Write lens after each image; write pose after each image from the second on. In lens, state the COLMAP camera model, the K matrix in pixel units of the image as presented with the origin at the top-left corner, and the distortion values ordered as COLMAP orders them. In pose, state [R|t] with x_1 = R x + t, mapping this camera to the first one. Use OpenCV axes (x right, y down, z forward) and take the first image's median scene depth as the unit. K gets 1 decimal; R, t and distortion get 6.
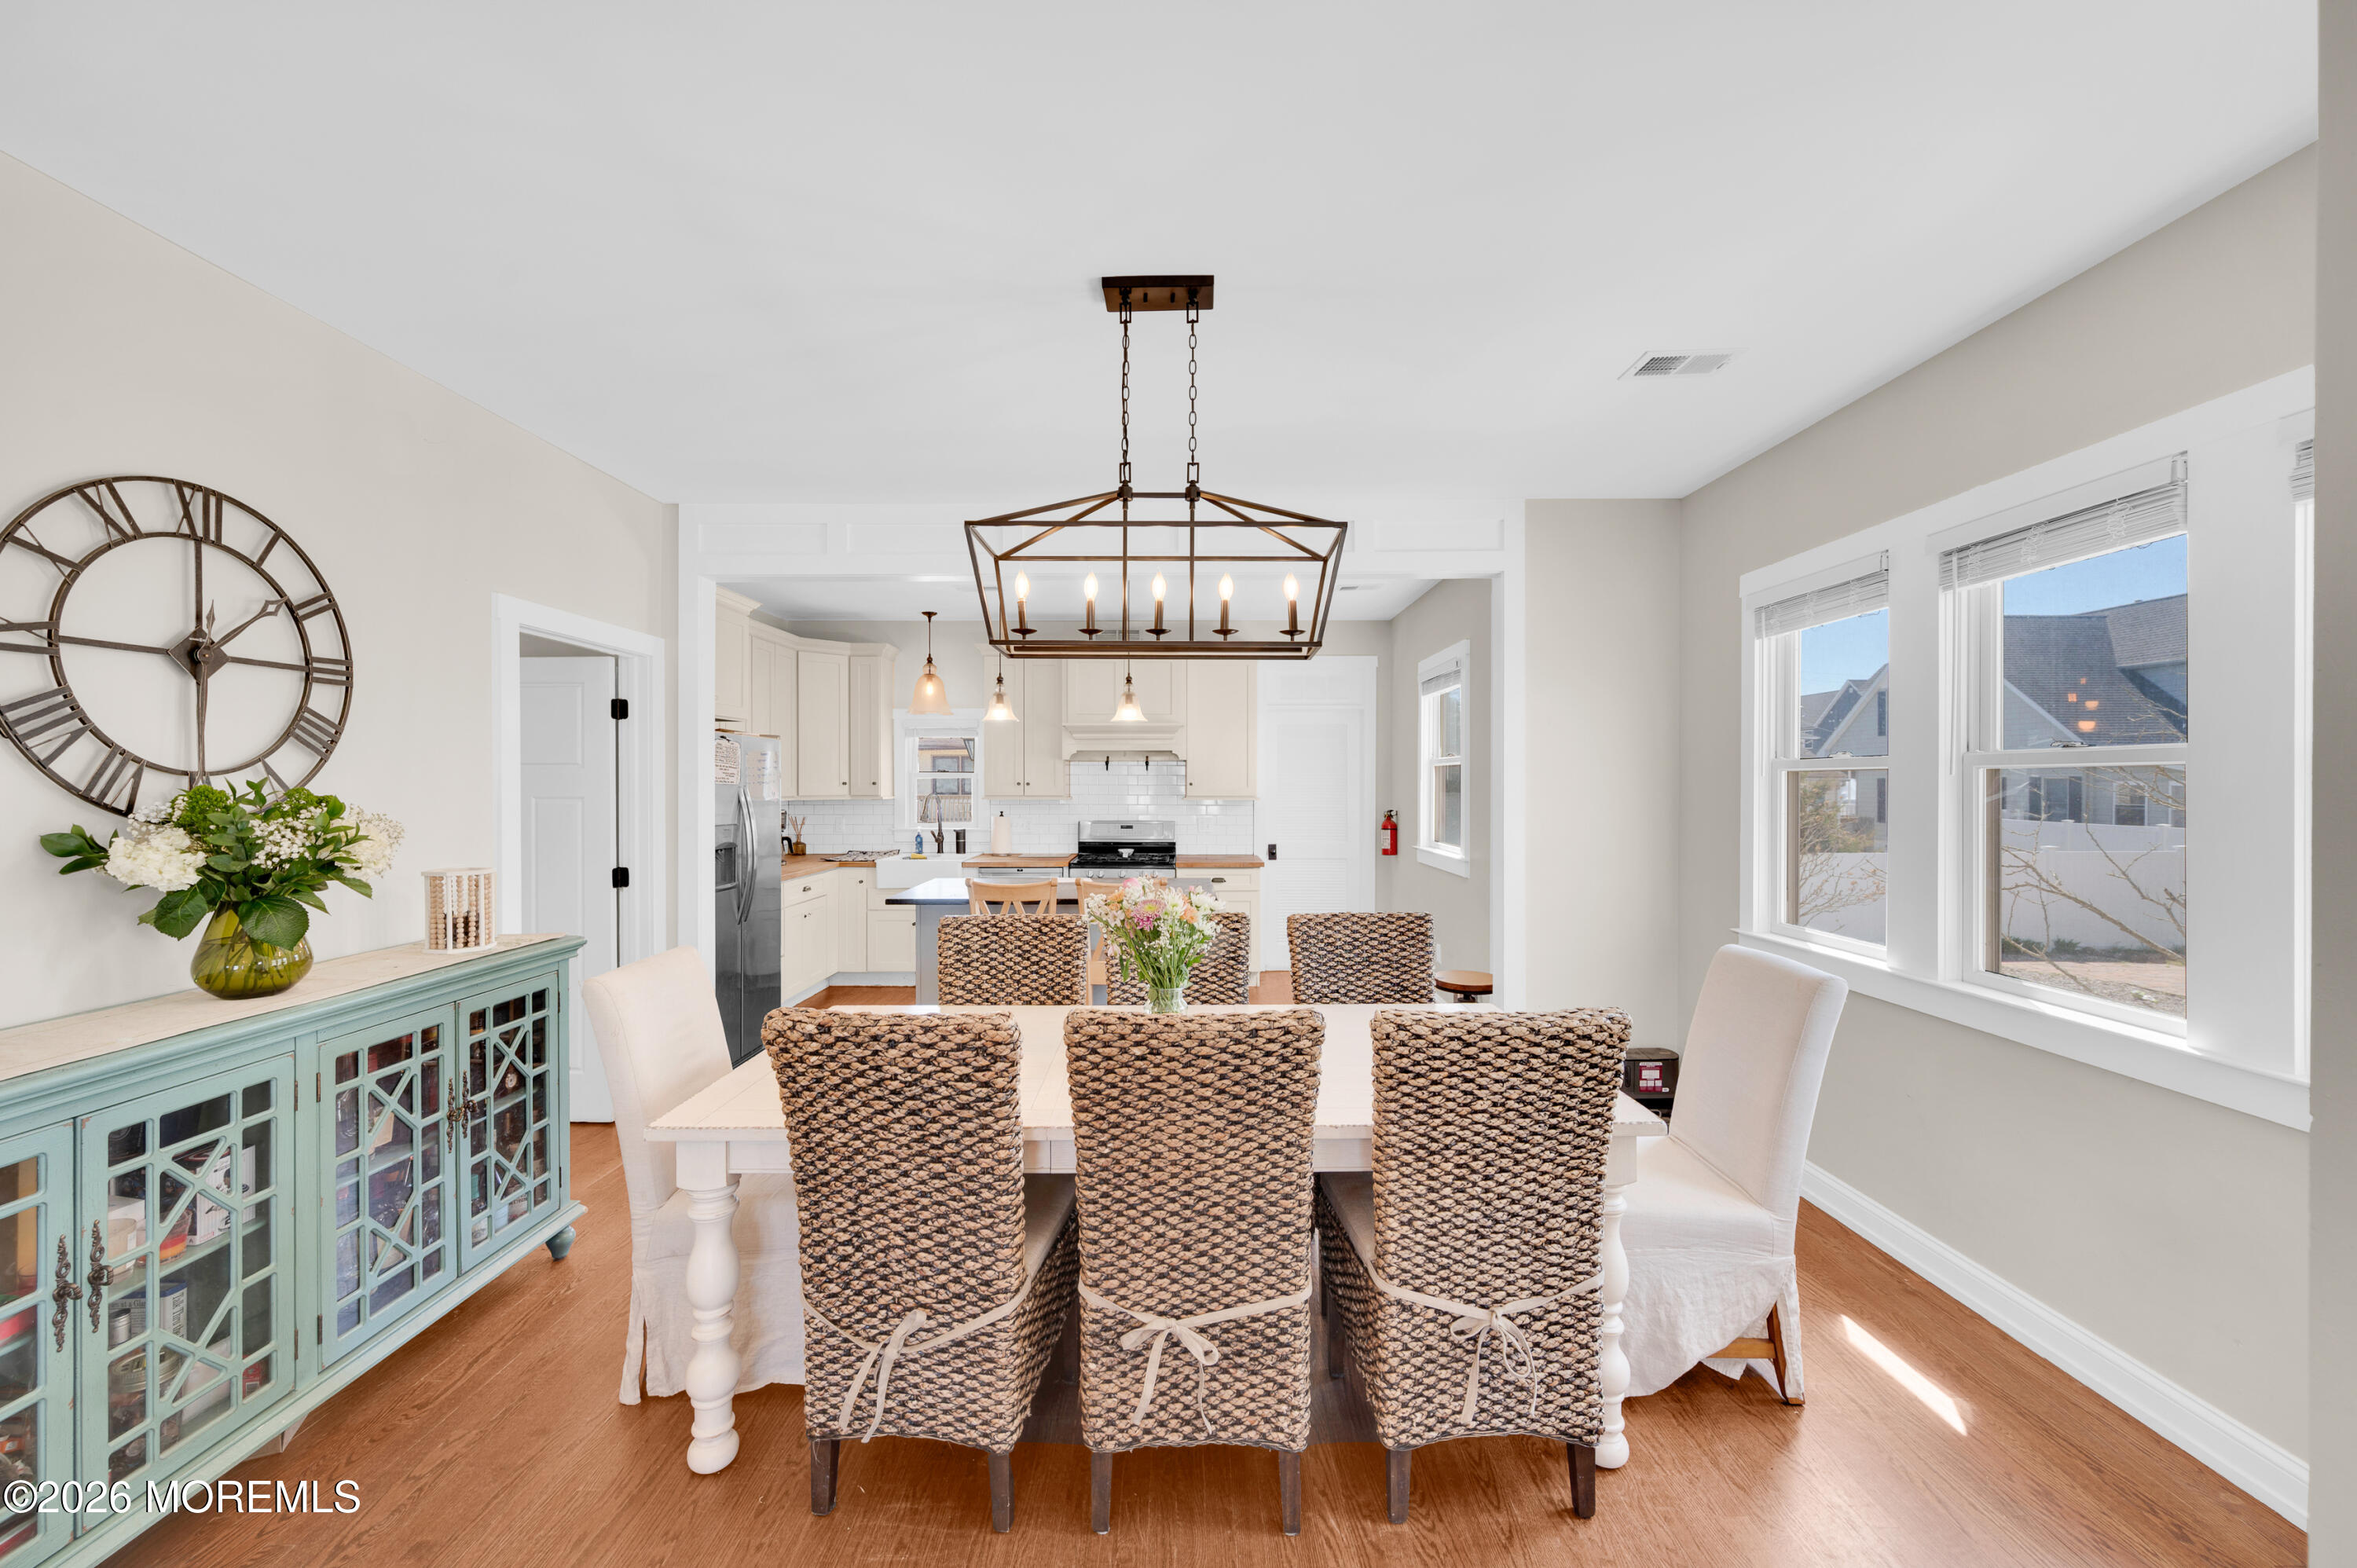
lens RADIAL K [[932.5, 0, 1167.8], [0, 932.5, 786.4], [0, 0, 1]] dist [-0.000012, 0.000029]
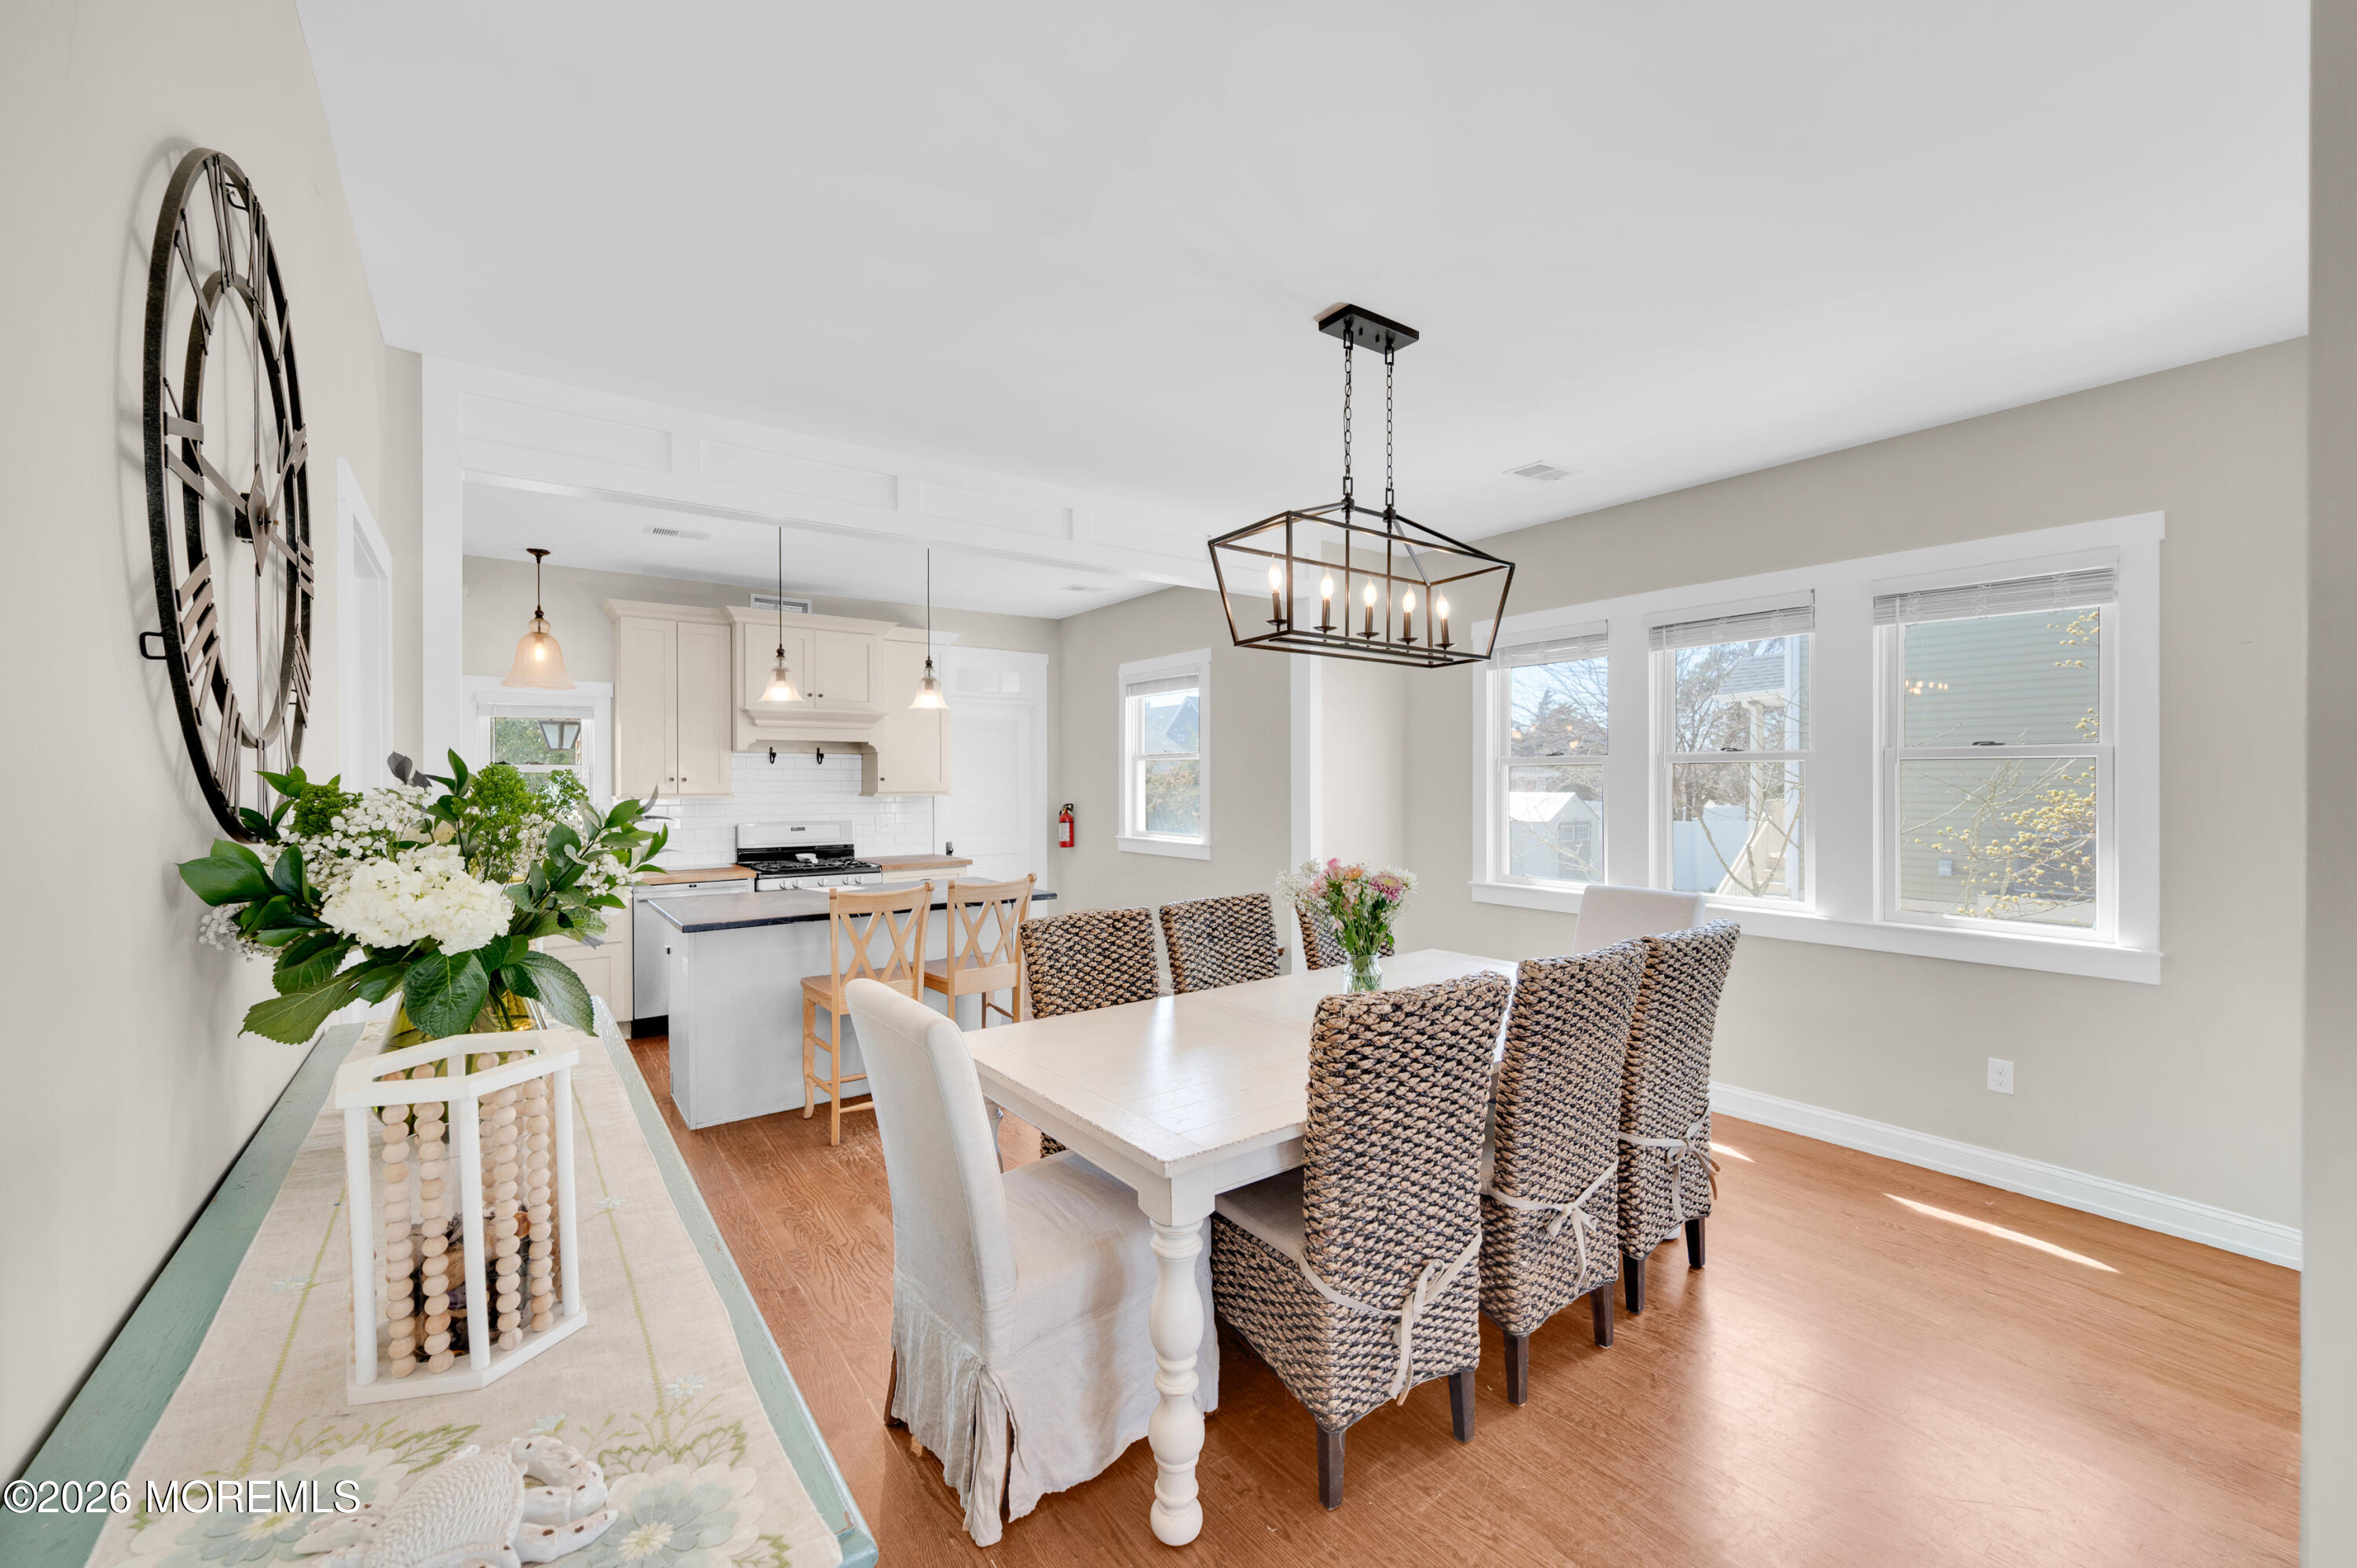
lens RADIAL K [[952.4, 0, 1178.5], [0, 952.4, 784.0], [0, 0, 1]] dist [0.000317, 0.000008]
pose [[0.797732, -0.004762, 0.602993, -0.873206], [0.005800, 0.999983, 0.000224, 0.010693], [-0.602984, 0.003318, 0.797746, 0.230061]]
